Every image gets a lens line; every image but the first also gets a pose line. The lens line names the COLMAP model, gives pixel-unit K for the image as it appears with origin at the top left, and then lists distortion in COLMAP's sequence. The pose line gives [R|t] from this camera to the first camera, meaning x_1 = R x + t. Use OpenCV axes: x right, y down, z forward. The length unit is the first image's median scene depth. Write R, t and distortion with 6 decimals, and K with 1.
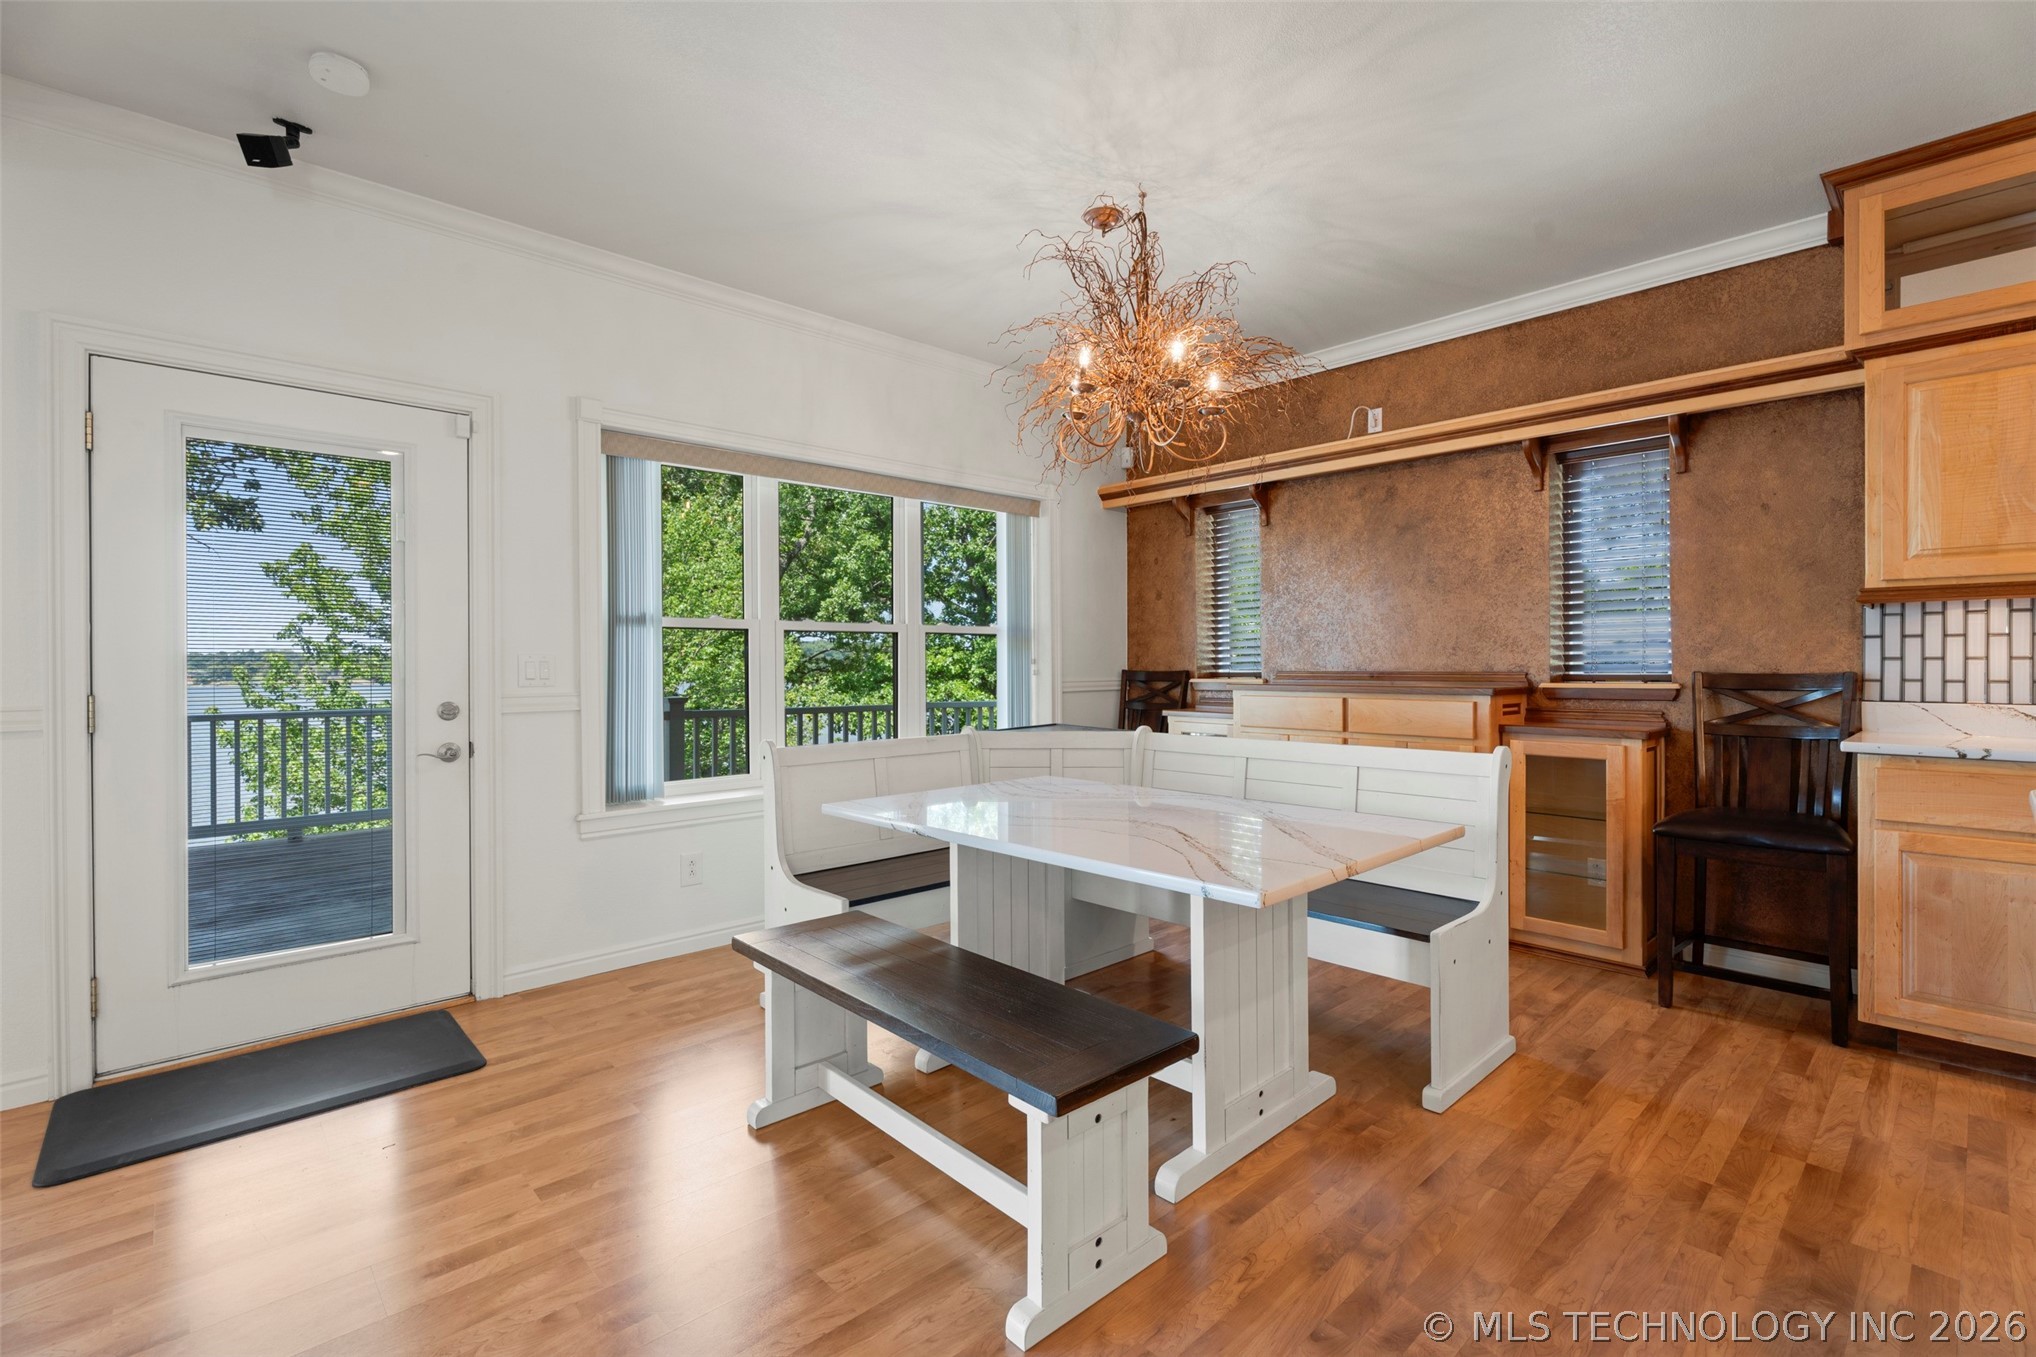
lens RADIAL K [[907.4, 0, 1018.4], [0, 907.4, 670.6], [0, 0, 1]] dist [-0.000107, -0.000038]
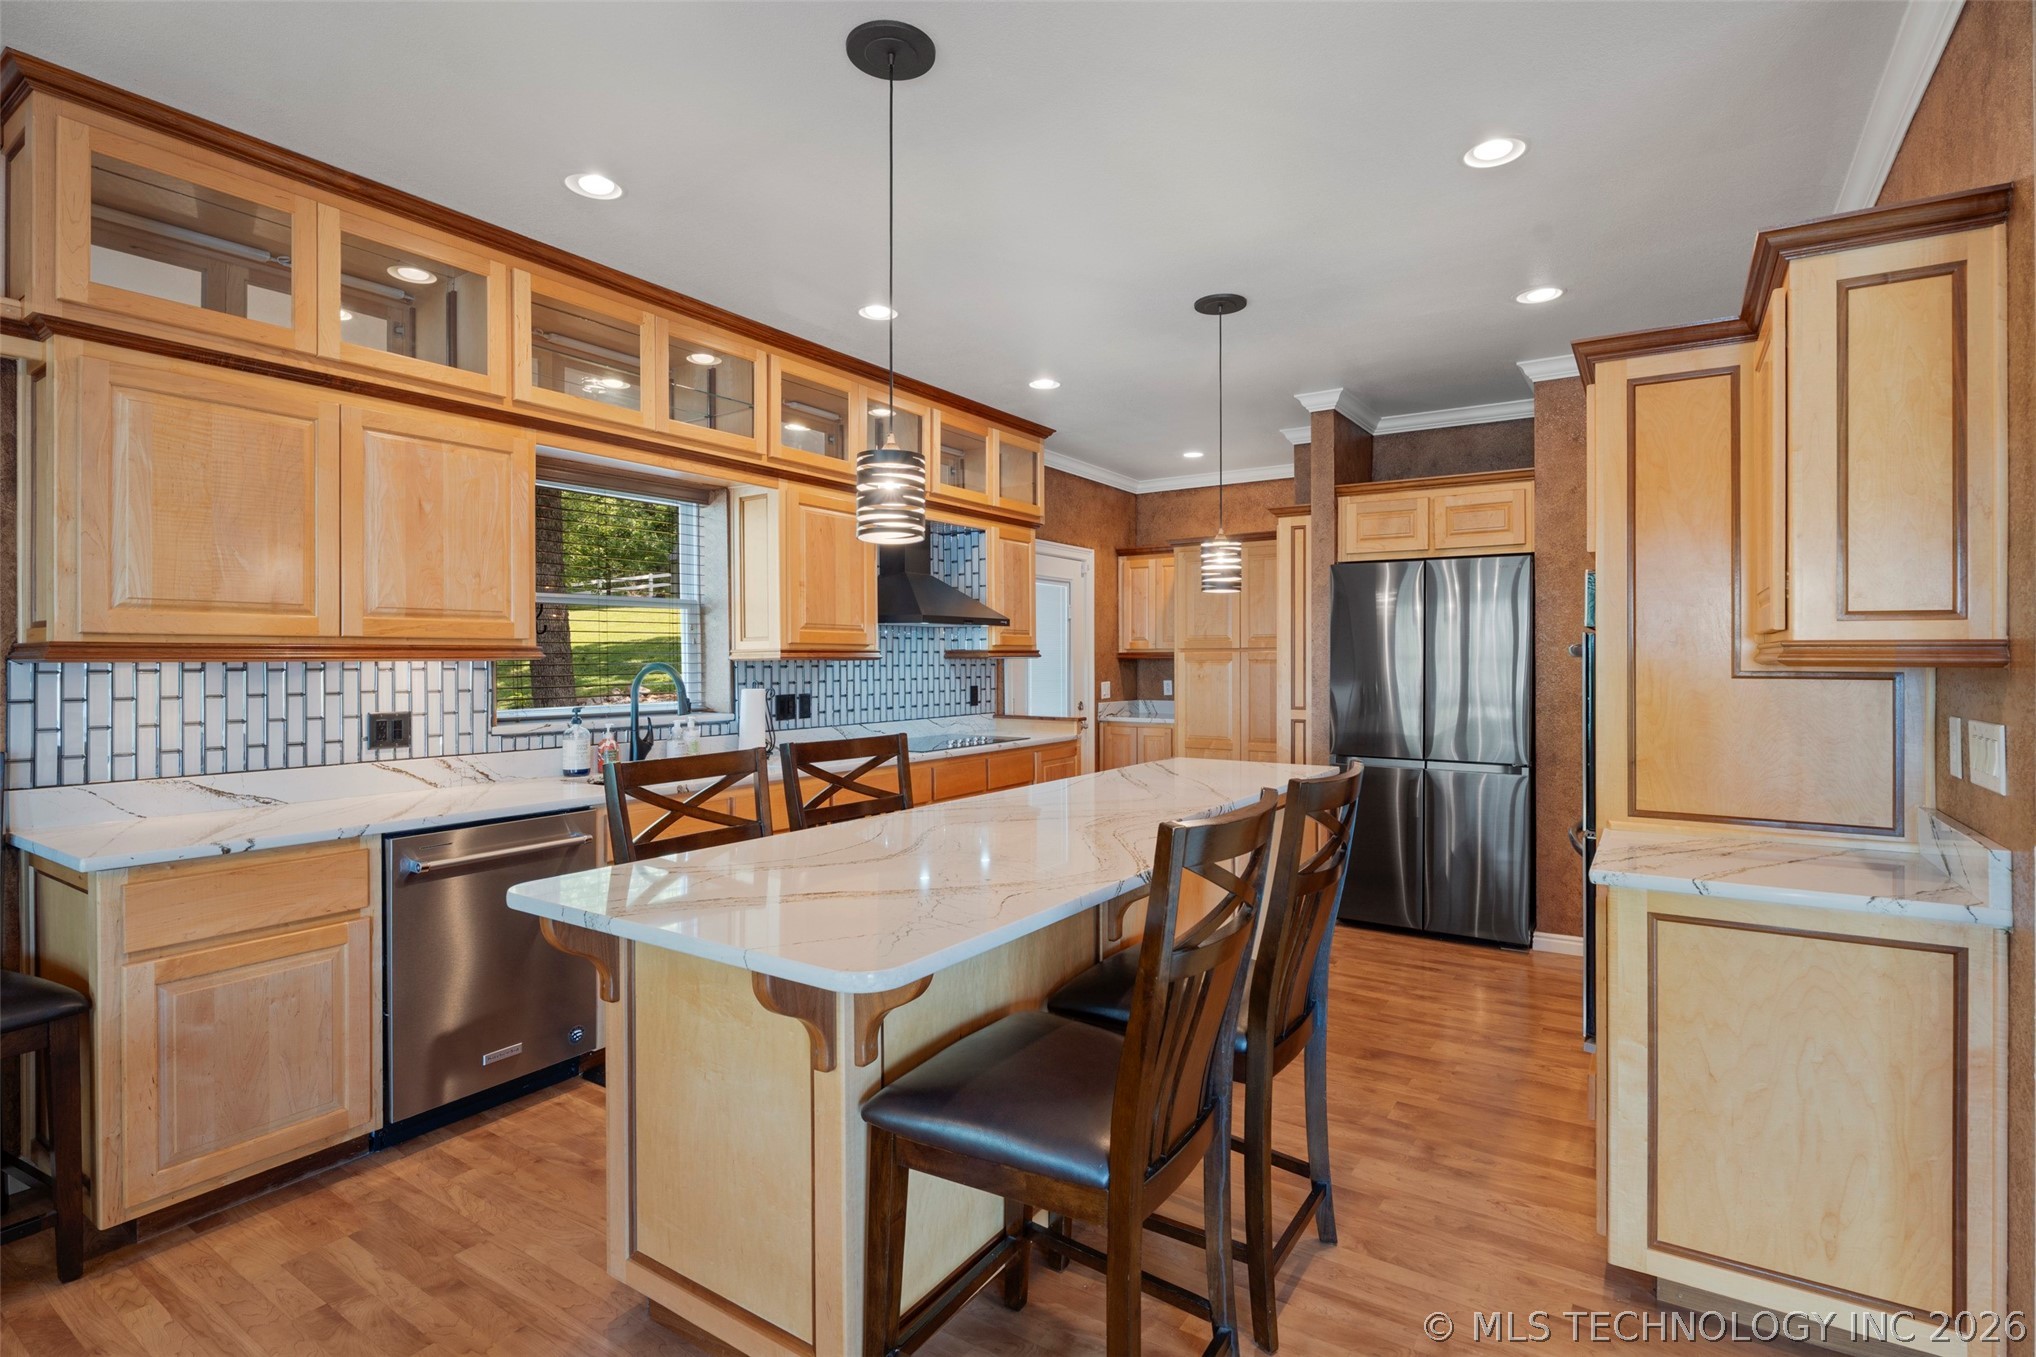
lens RADIAL K [[996.4, 0, 1016.6], [0, 996.4, 650.5], [0, 0, 1]] dist [-0.004343, -0.000478]
pose [[-0.239357, 0.006076, 0.970913, -0.040922], [0.010251, 0.999941, -0.003730, -0.075491], [-0.970878, 0.009060, -0.239405, 0.452590]]
